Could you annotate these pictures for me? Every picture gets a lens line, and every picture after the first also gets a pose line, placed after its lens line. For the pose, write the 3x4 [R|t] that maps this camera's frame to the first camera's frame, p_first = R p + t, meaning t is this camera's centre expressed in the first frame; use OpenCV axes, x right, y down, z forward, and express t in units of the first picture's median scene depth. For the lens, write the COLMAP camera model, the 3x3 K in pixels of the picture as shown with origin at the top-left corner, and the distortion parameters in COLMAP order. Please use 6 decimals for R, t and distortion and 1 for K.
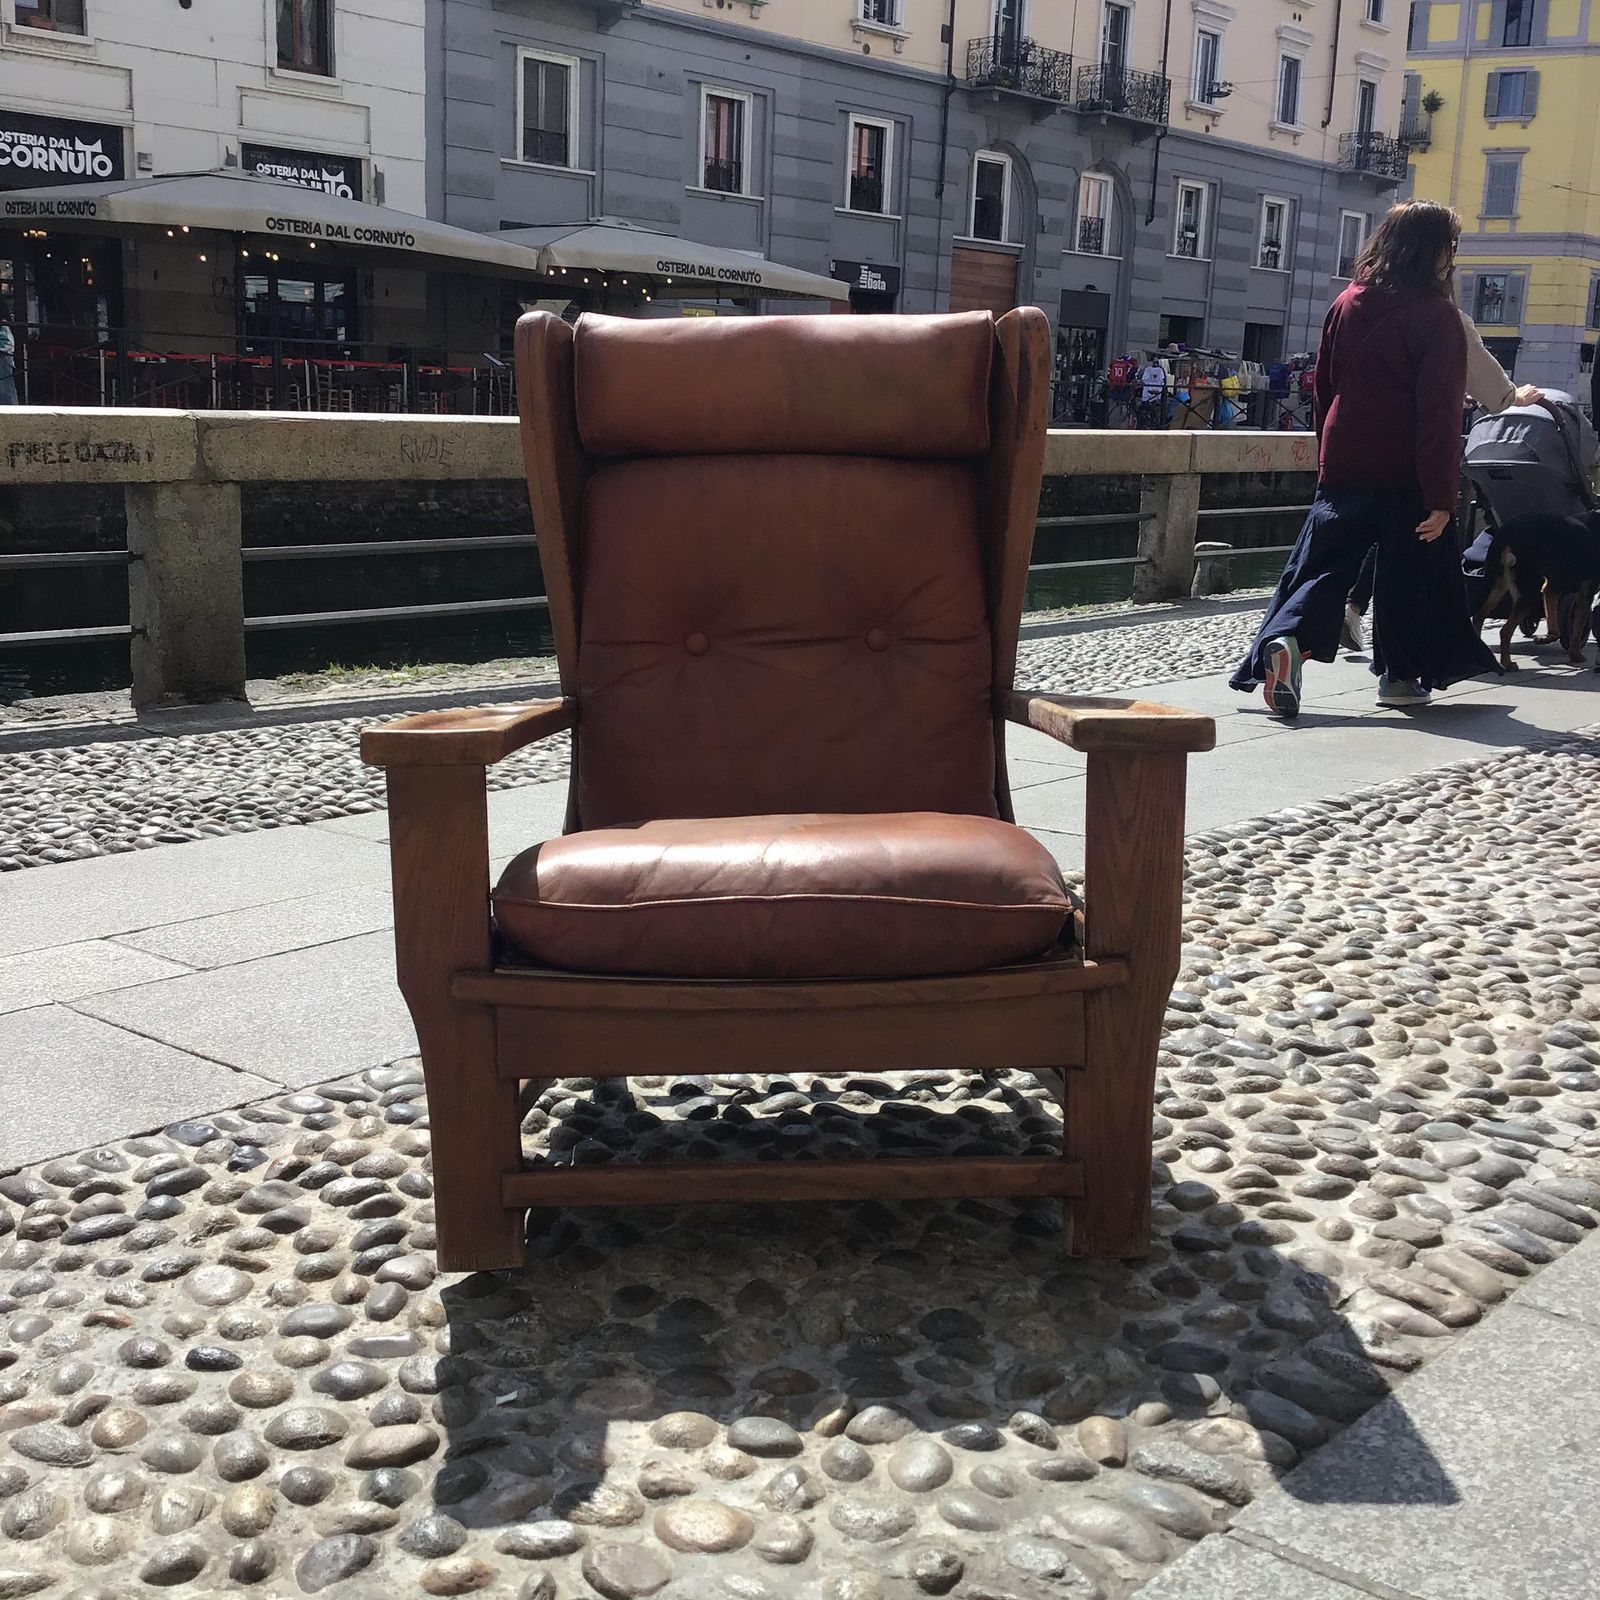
lens RADIAL K [[1923.5, 0, 806.0], [0, 1923.5, 809.2], [0, 0, 1]] dist [0.160562, -0.376441]
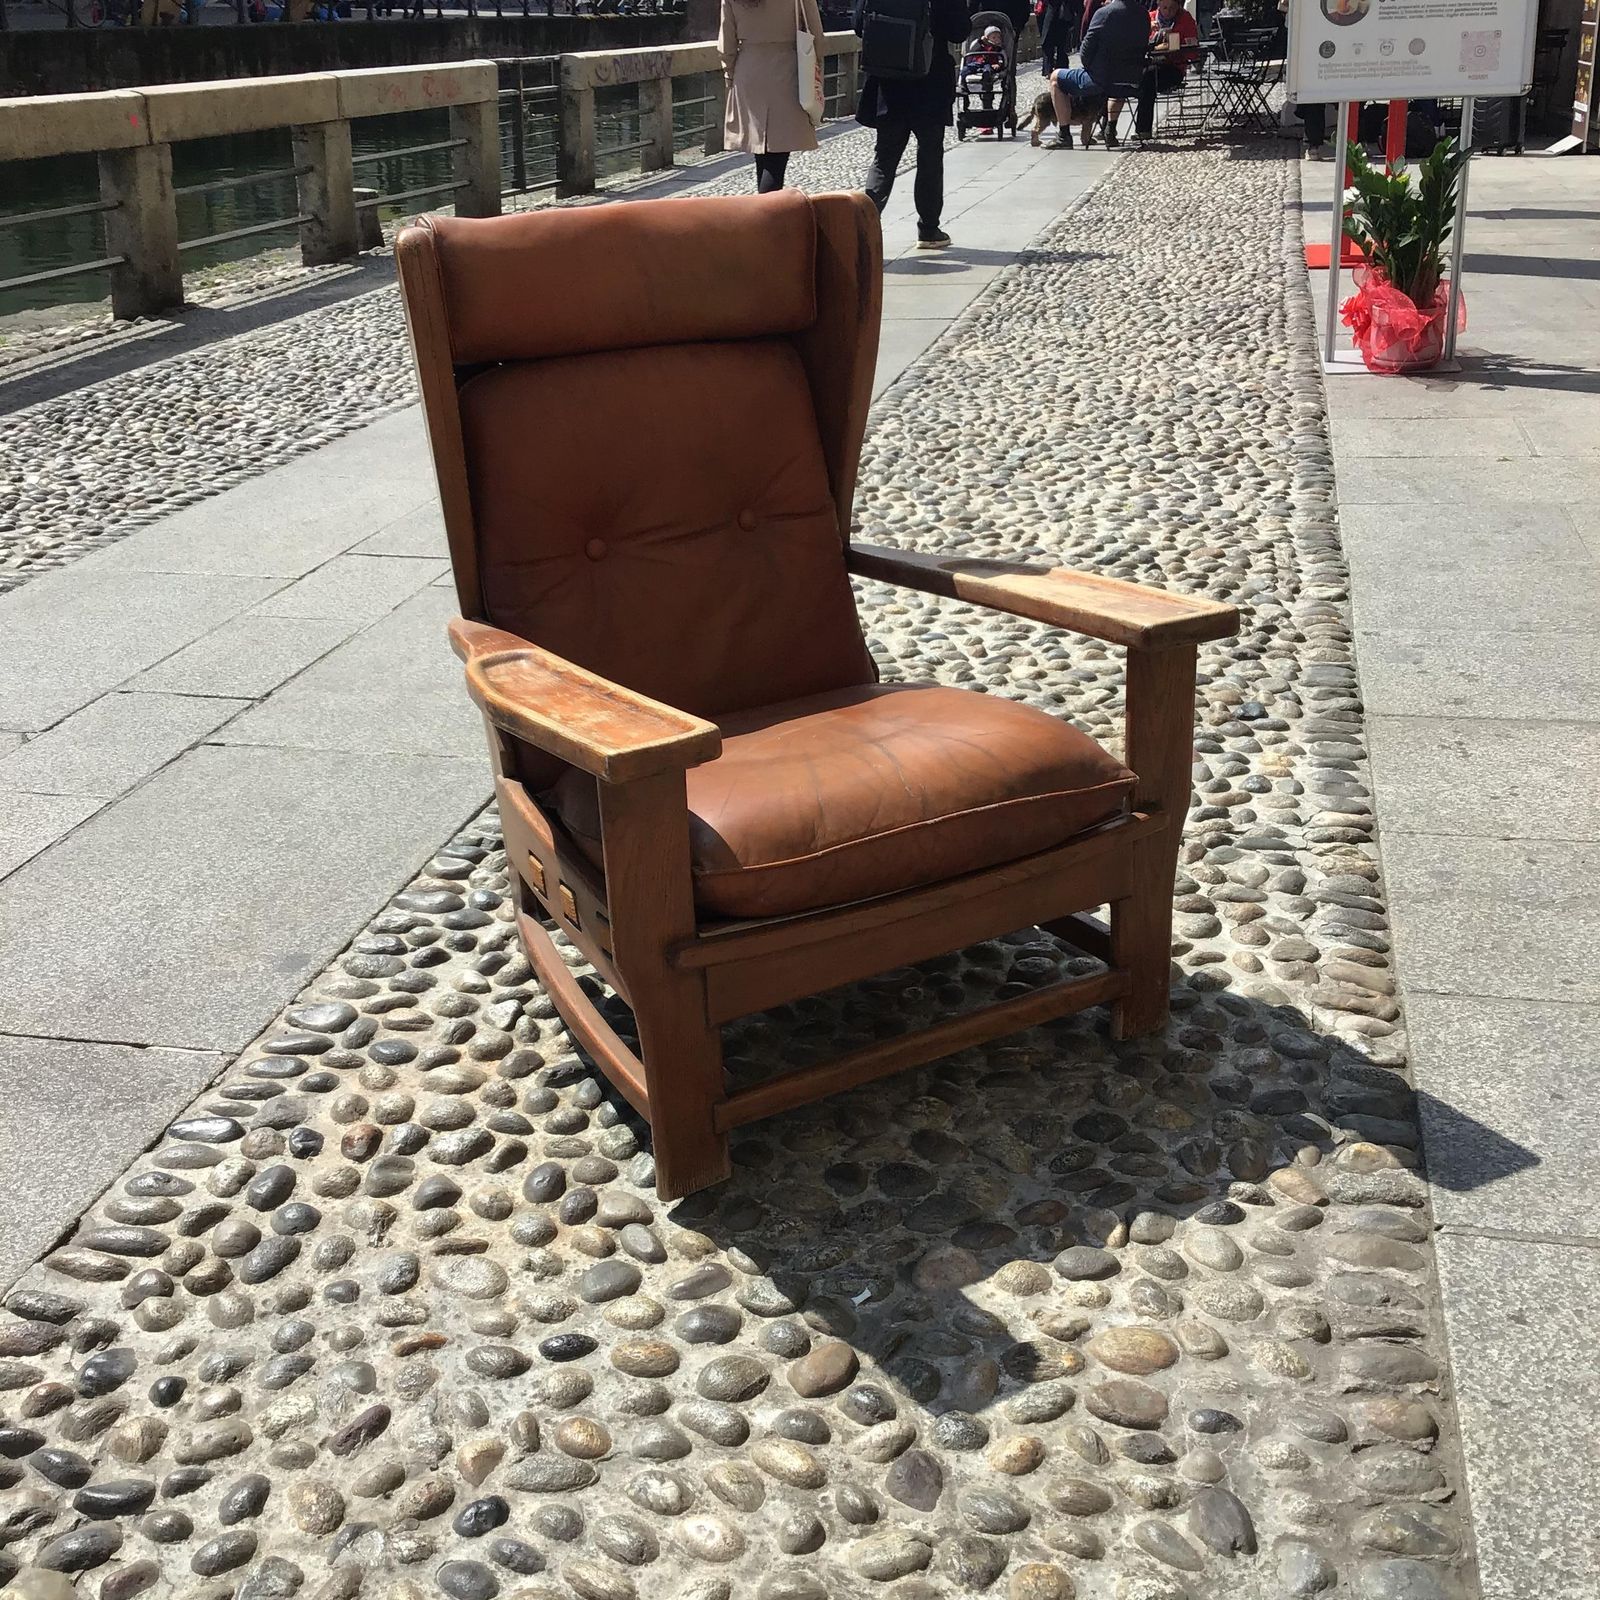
lens RADIAL K [[1929.9, 0, 800.0], [0, 1929.9, 800.0], [0, 0, 1]] dist [0.173883, -0.388581]
pose [[0.872982, -0.204753, 0.442694, -0.450231], [0.114033, 0.968146, 0.222913, -0.175834], [-0.474235, -0.144117, 0.868523, 0.032267]]
